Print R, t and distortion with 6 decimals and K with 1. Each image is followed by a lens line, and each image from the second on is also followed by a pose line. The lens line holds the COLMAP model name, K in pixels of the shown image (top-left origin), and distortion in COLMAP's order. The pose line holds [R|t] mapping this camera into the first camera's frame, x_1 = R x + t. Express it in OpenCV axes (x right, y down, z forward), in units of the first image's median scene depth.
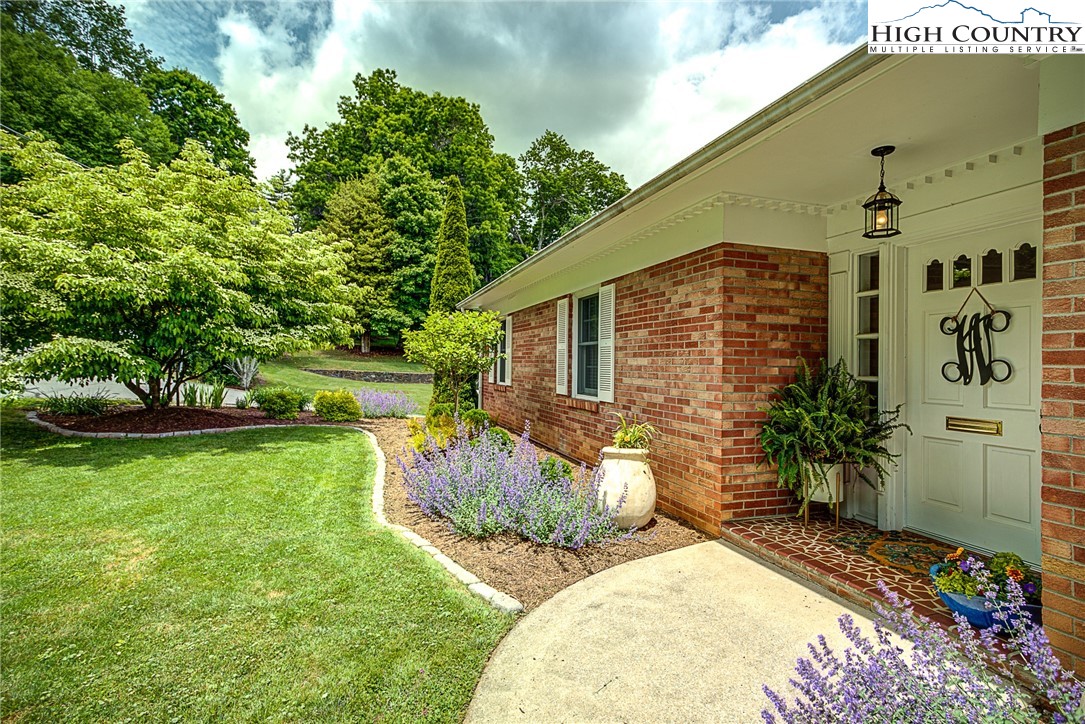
lens RADIAL K [[540.6, 0, 542.5], [0, 540.6, 362.0], [0, 0, 1]] dist [0.016756, 0.000316]
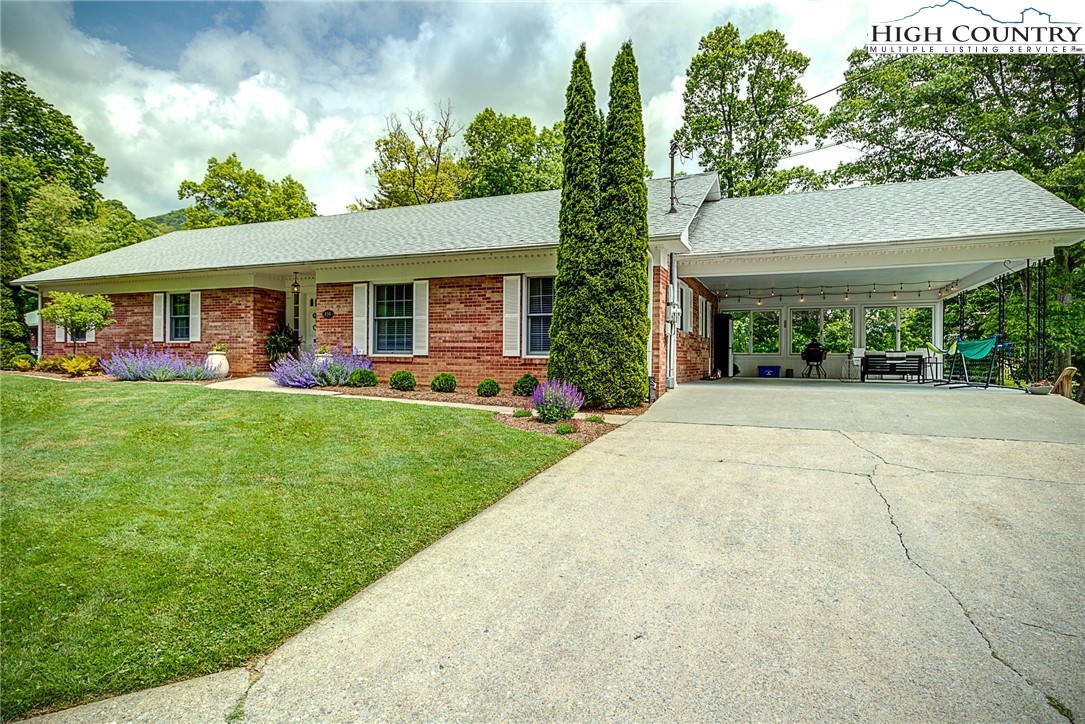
lens RADIAL K [[595.3, 0, 549.0], [0, 595.3, 361.4], [0, 0, 1]] dist [0.005886, 0.001567]
pose [[0.654277, -0.005701, 0.756234, -1.022255], [-0.005521, 0.999909, 0.012315, 0.146702], [-0.756235, -0.012232, 0.654185, -2.262917]]
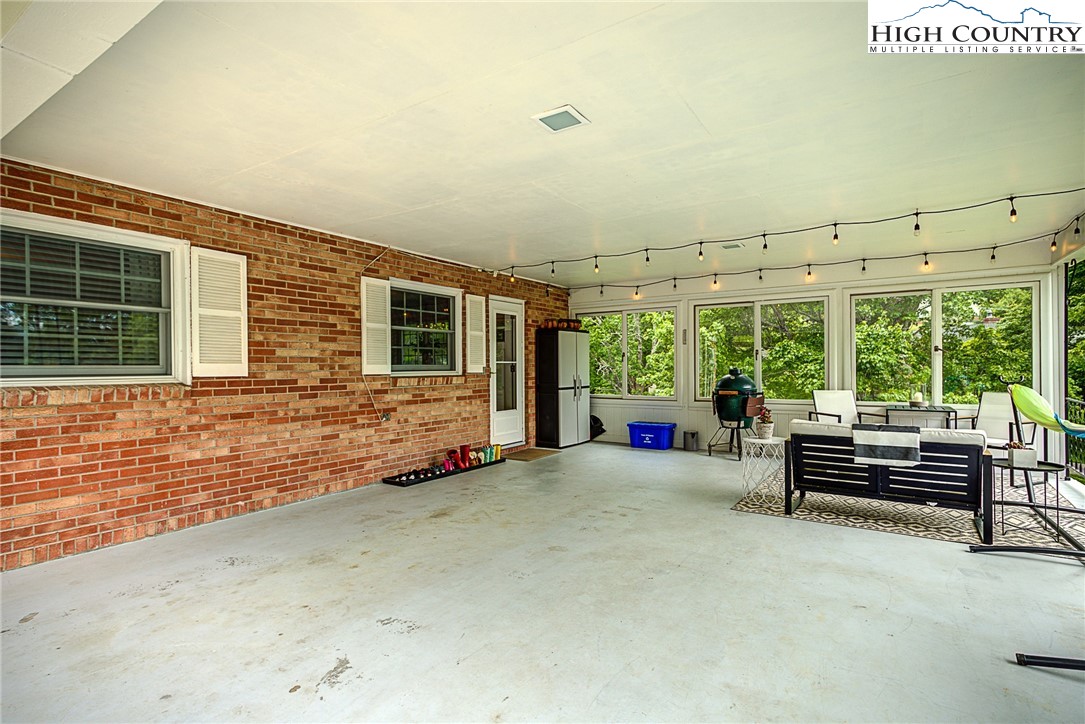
lens RADIAL K [[529.5, 0, 542.5], [0, 529.5, 362.0], [0, 0, 1]] dist [-0.009636, 0.001350]
pose [[0.783533, -0.012177, 0.621231, 1.471950], [0.013579, 0.999905, 0.002474, 0.016932], [-0.621202, 0.006497, 0.783624, -1.922536]]
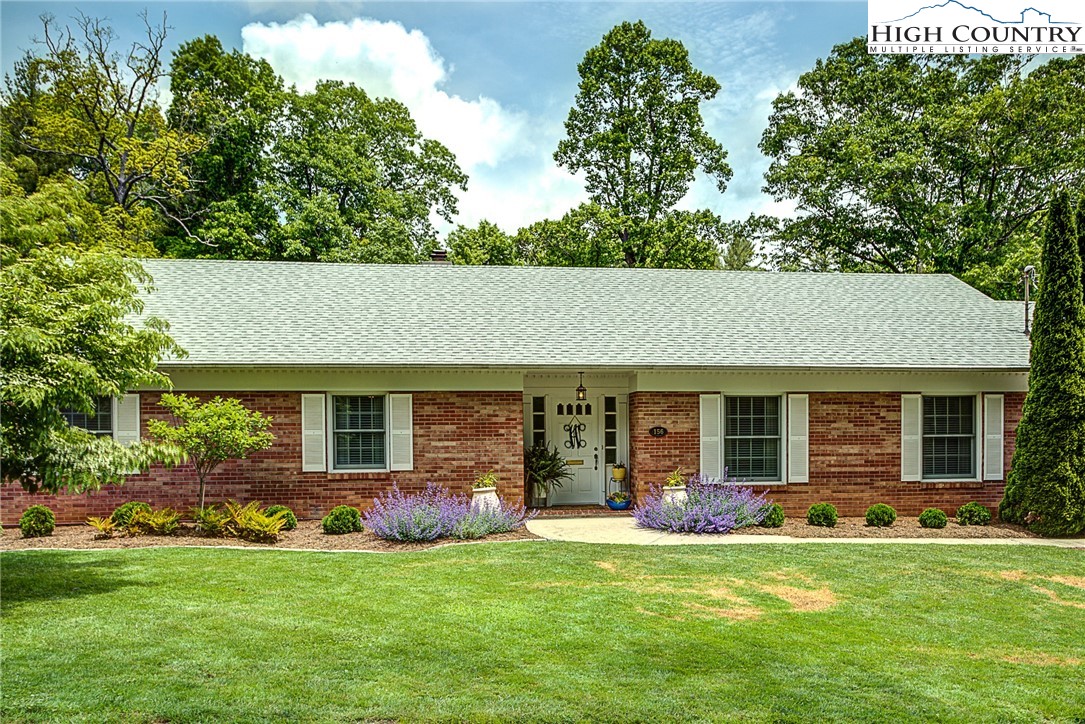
lens RADIAL K [[853.8, 0, 625.0], [0, 853.8, 444.1], [0, 0, 1]] dist [0.008050, -0.007756]
pose [[0.160502, -0.032863, 0.986488, -2.639363], [0.004367, 0.999459, 0.032584, -0.093507], [-0.987026, -0.000922, 0.160558, -0.004609]]
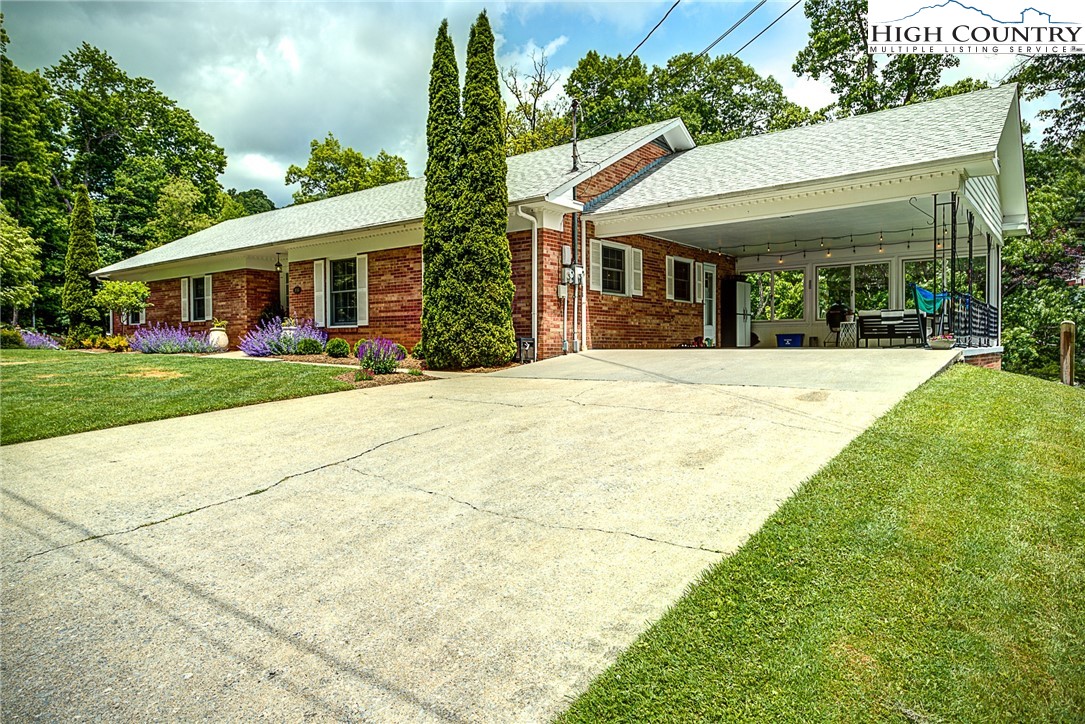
lens RADIAL K [[701.0, 0, 516.8], [0, 701.0, 368.5], [0, 0, 1]] dist [0.006618, 0.002807]
pose [[0.838790, -0.032236, 0.543500, -0.596556], [0.012318, 0.999114, 0.040250, 0.232208], [-0.544316, -0.027066, 0.838444, -3.261896]]
